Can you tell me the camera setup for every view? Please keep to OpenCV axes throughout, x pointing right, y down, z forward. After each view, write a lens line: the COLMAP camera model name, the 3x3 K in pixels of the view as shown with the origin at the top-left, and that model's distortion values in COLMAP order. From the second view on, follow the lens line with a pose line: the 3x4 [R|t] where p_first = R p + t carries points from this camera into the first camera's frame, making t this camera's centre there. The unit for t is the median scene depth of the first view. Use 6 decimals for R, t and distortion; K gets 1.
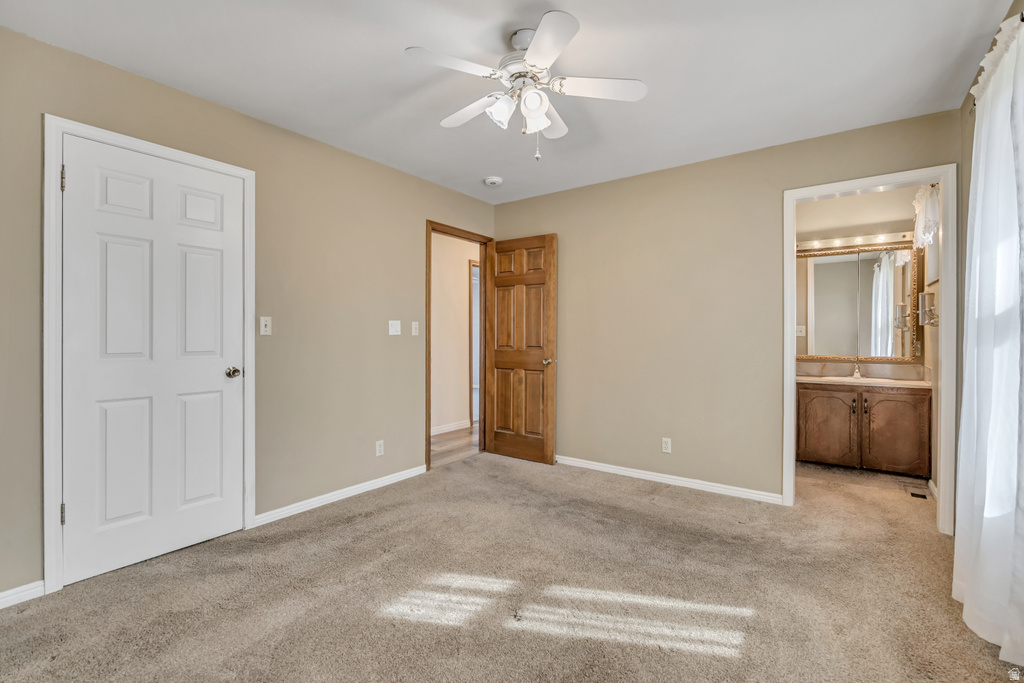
lens RADIAL K [[455.7, 0, 513.2], [0, 455.7, 337.3], [0, 0, 1]] dist [-0.015067, 0.000292]
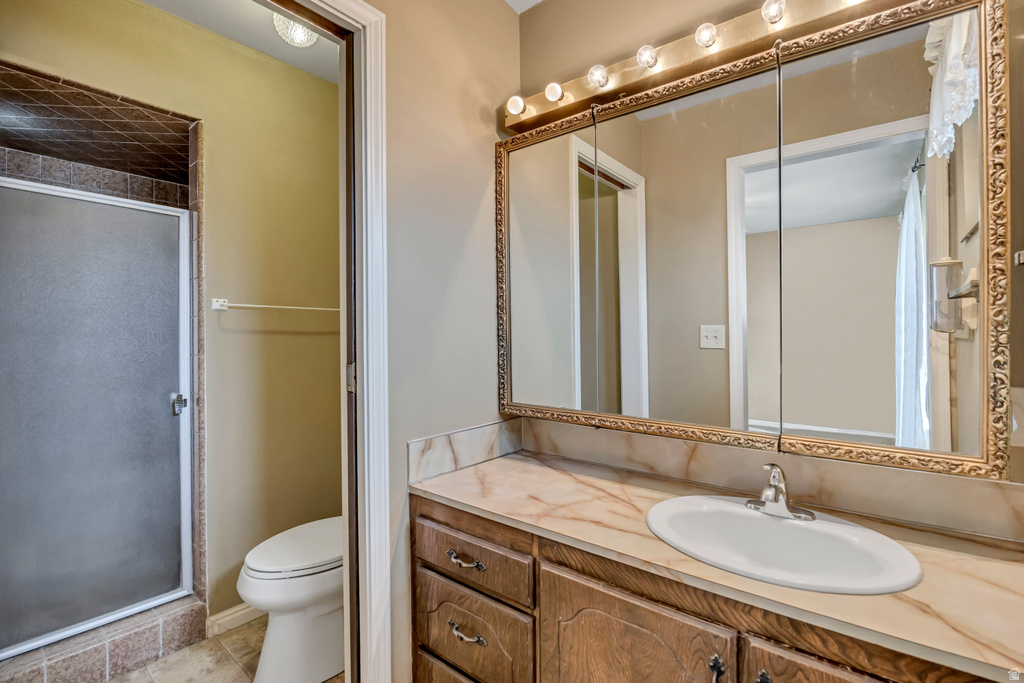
lens RADIAL K [[455.7, 0, 515.7], [0, 455.7, 335.6], [0, 0, 1]] dist [-0.015067, 0.000292]
pose [[0.998006, -0.006458, -0.062783, 0.568943], [0.006208, 0.999972, -0.004175, -0.018049], [0.062808, 0.003777, 0.998018, 0.654509]]
